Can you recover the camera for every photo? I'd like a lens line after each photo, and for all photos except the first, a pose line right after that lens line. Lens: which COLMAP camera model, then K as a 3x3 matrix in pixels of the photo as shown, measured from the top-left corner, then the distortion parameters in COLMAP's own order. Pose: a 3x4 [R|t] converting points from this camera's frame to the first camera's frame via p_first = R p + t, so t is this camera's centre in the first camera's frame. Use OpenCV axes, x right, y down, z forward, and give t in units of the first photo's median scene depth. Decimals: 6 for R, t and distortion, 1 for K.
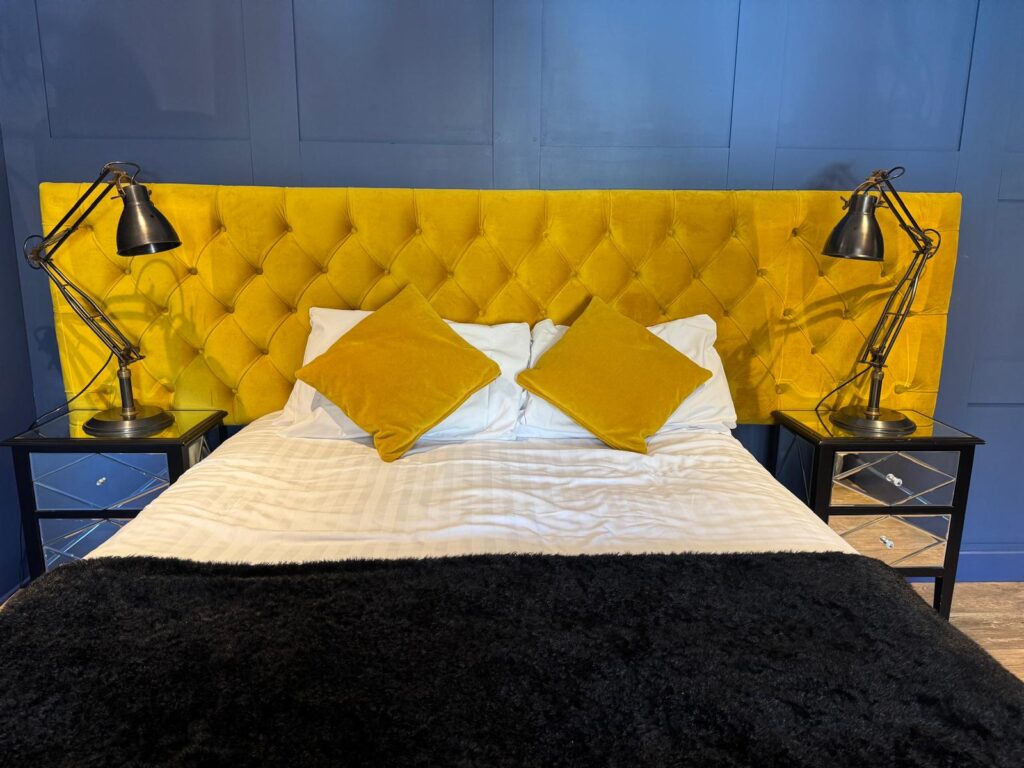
lens RADIAL K [[722.8, 0, 514.3], [0, 722.8, 380.2], [0, 0, 1]] dist [0.061349, -0.023975]
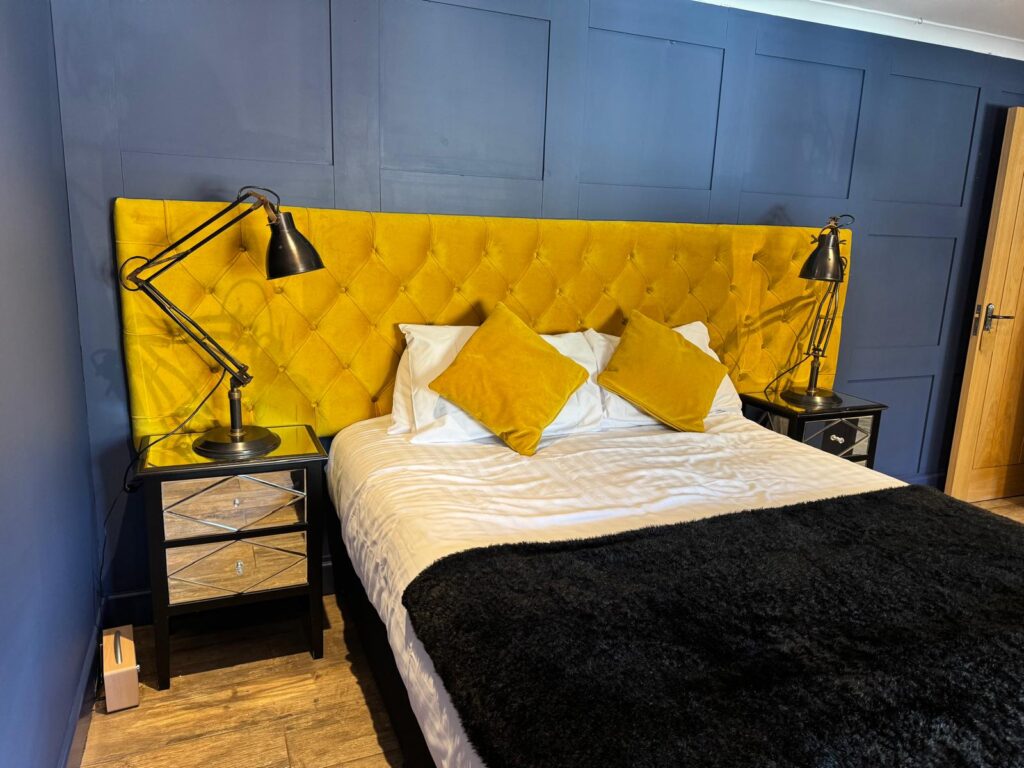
lens RADIAL K [[722.8, 0, 510.9], [0, 722.8, 376.2], [0, 0, 1]] dist [0.061349, -0.023975]
pose [[0.934258, -0.048858, 0.353235, -0.531961], [0.047335, 0.998795, 0.012954, -0.029205], [-0.353442, 0.004618, 0.935445, -0.069598]]
